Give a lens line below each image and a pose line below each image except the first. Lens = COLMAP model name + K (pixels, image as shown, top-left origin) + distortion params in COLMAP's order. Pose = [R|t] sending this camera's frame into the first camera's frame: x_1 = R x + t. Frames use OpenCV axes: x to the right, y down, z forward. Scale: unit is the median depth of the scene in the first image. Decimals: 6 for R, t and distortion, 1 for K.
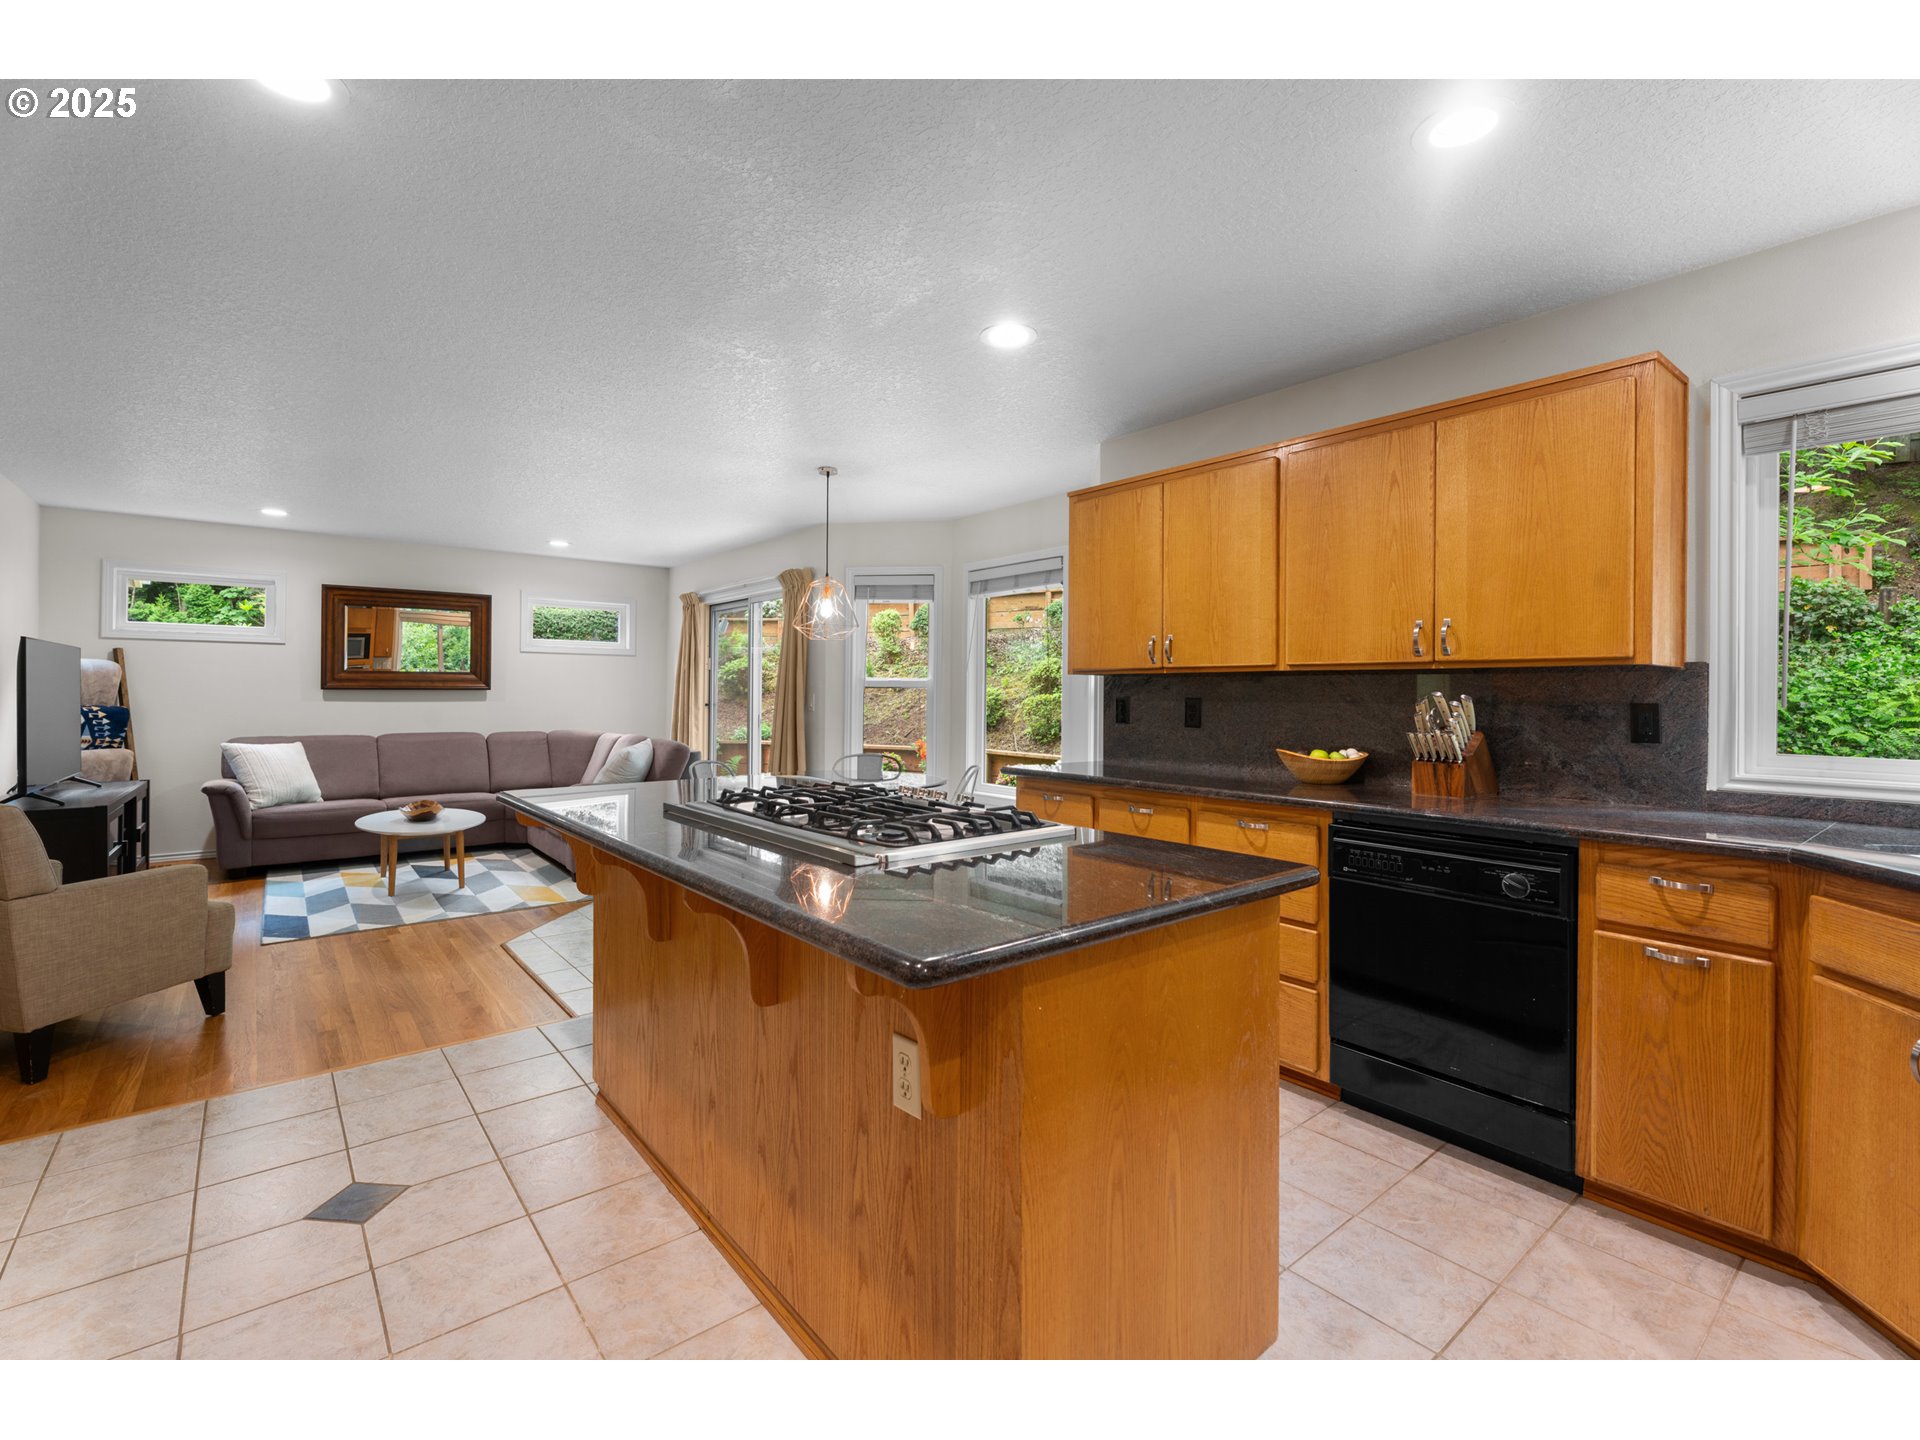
lens RADIAL K [[856.8, 0, 957.0], [0, 856.8, 691.4], [0, 0, 1]] dist [-0.000158, -0.000225]
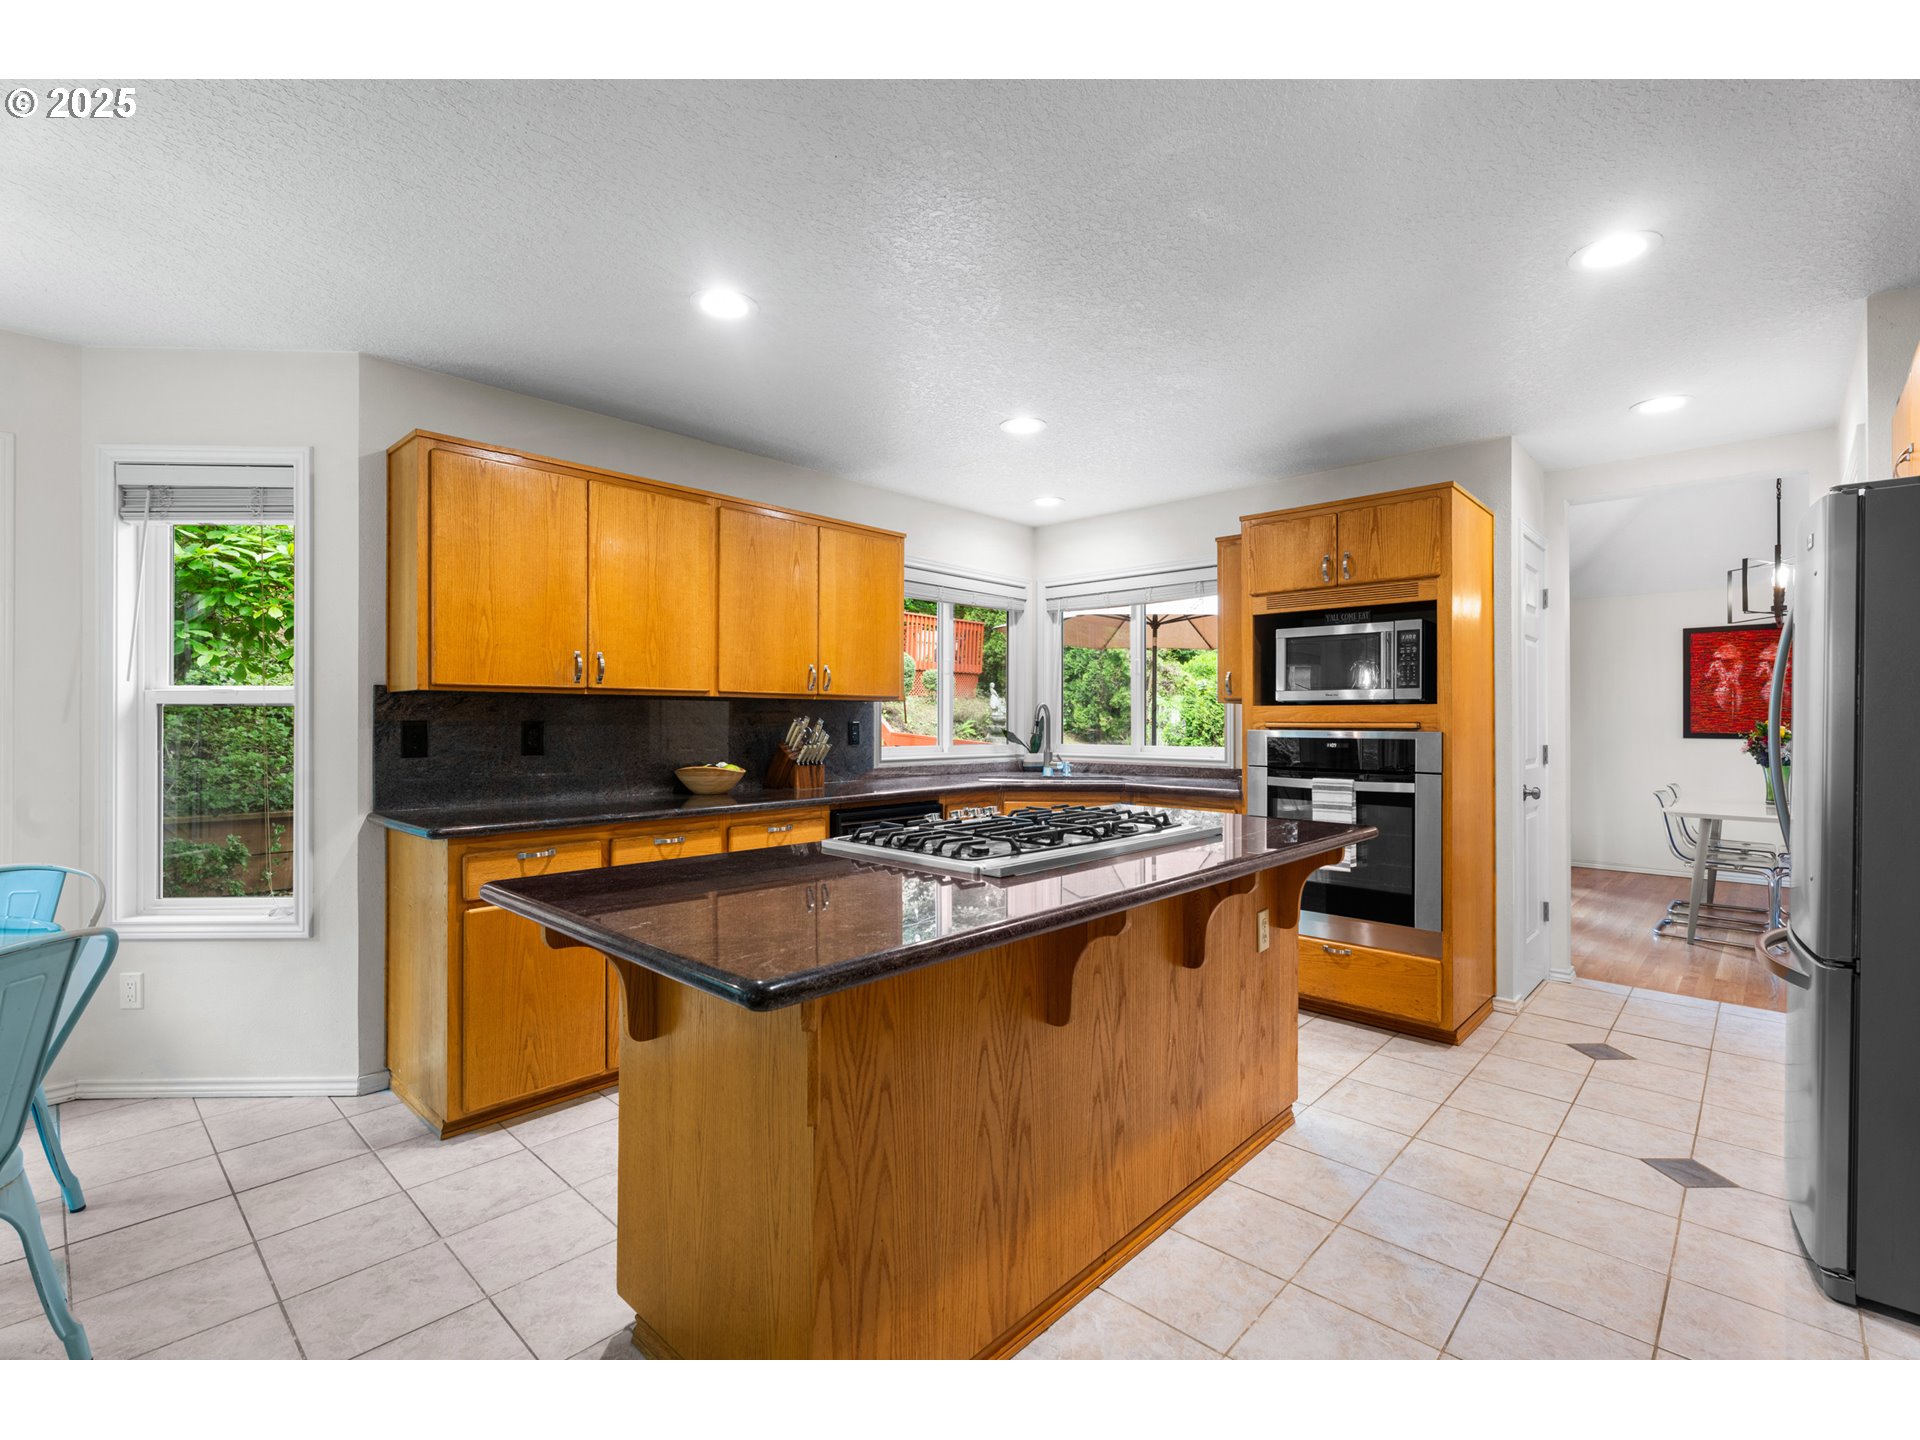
lens RADIAL K [[872.2, 0, 950.1], [0, 872.2, 717.8], [0, 0, 1]] dist [0.001606, 0.000376]
pose [[-0.124909, -0.005000, 0.992156, -0.414900], [-0.005279, 0.999976, 0.004375, -0.001331], [-0.992154, -0.004691, -0.124933, 0.433205]]
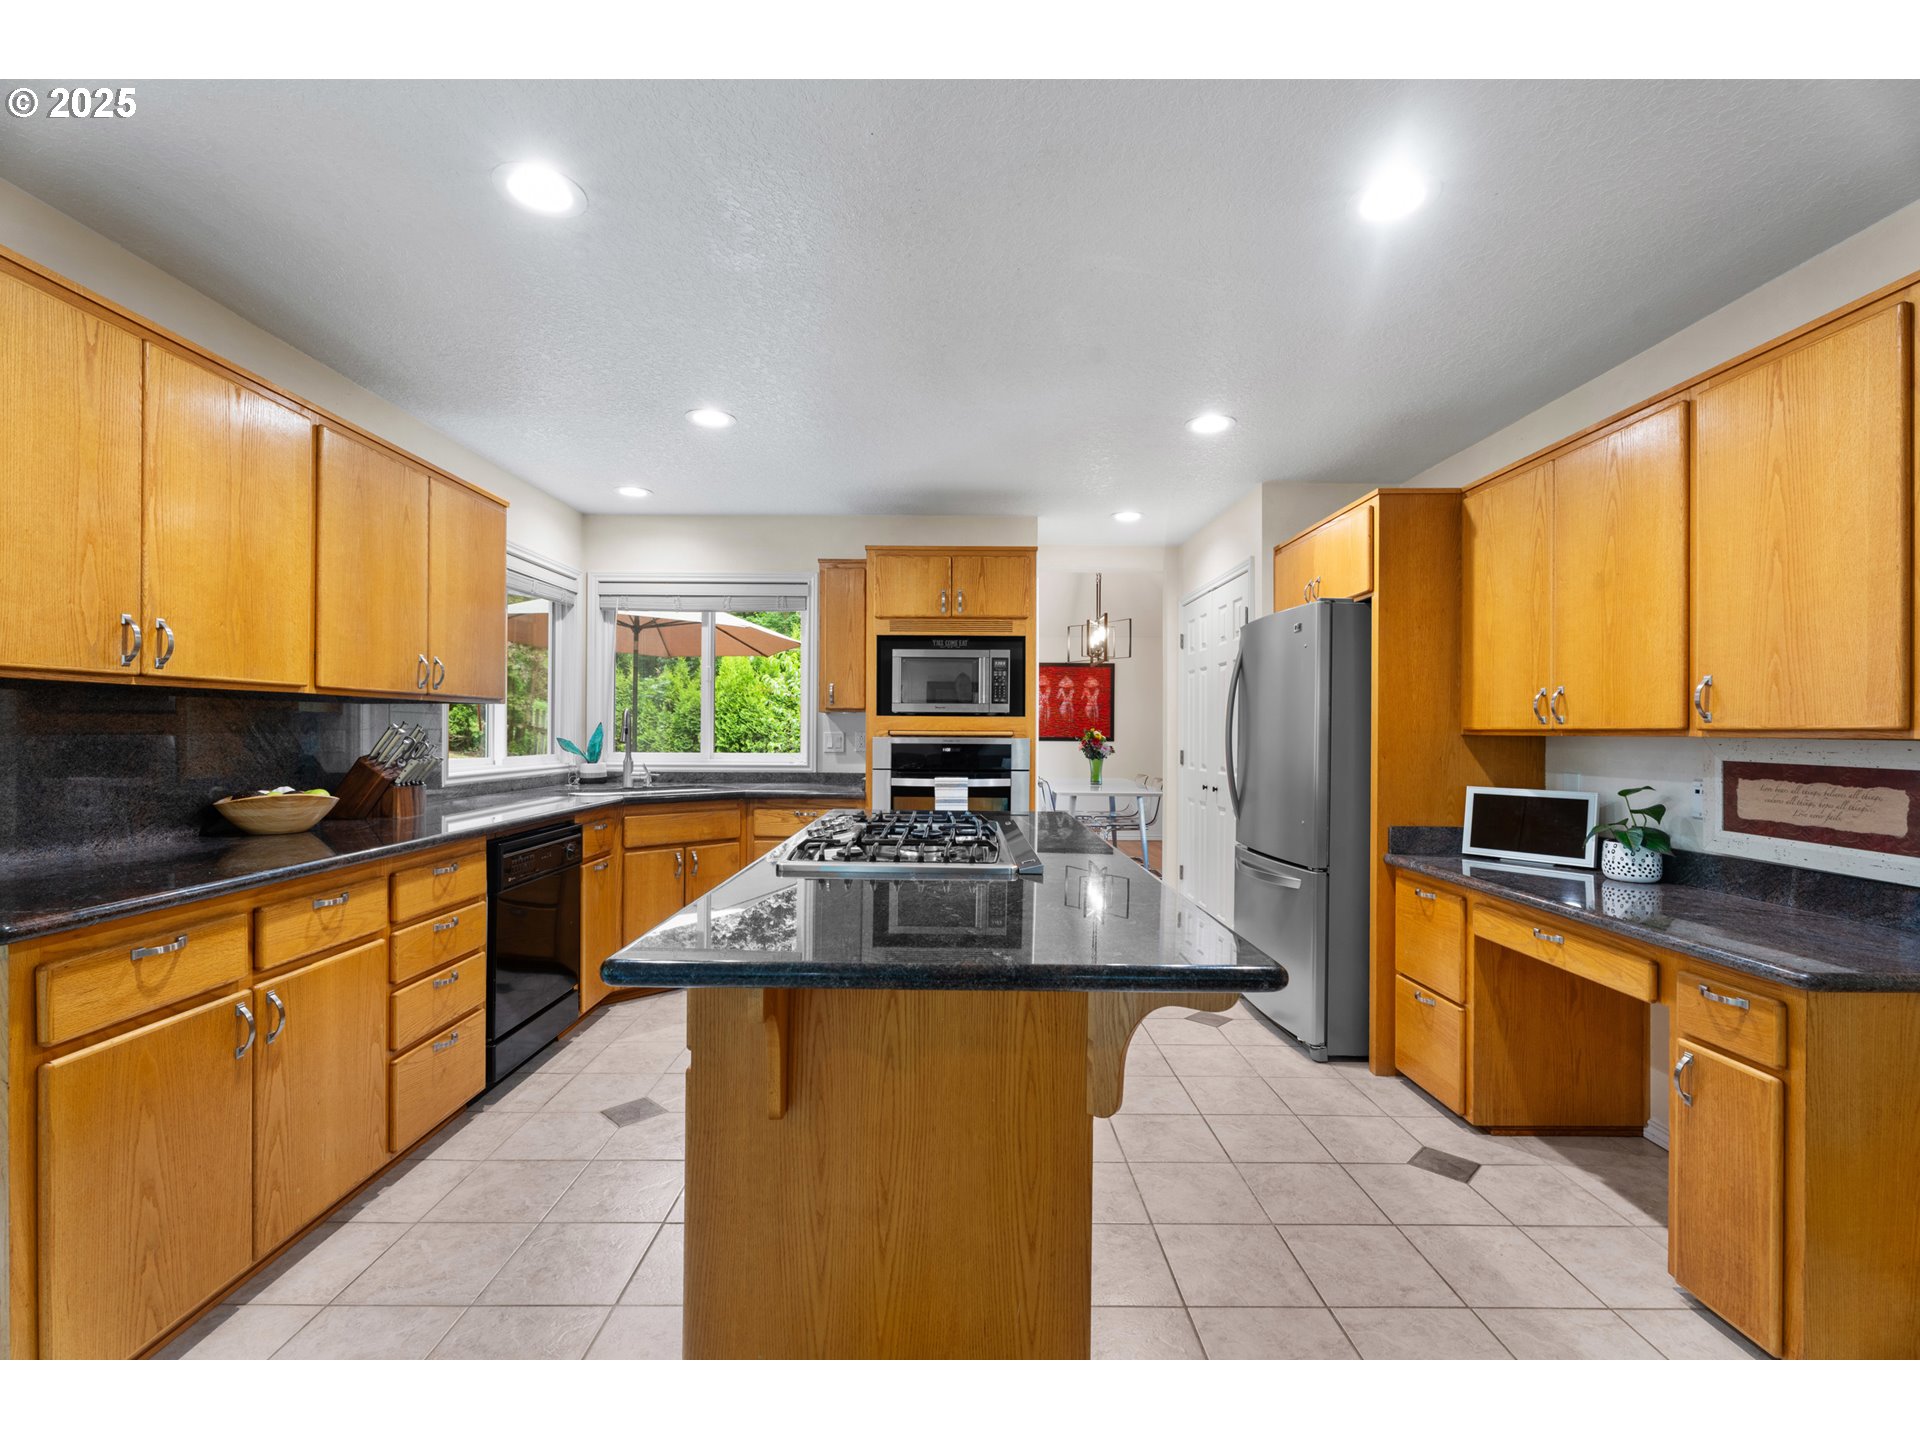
lens RADIAL K [[861.1, 0, 954.3], [0, 861.1, 728.8], [0, 0, 1]] dist [0.002035, 0.000409]
pose [[-0.776074, -0.011782, 0.630531, -0.304294], [-0.012885, 0.999913, 0.002824, -0.000570], [-0.630510, -0.005933, -0.776159, 0.645554]]
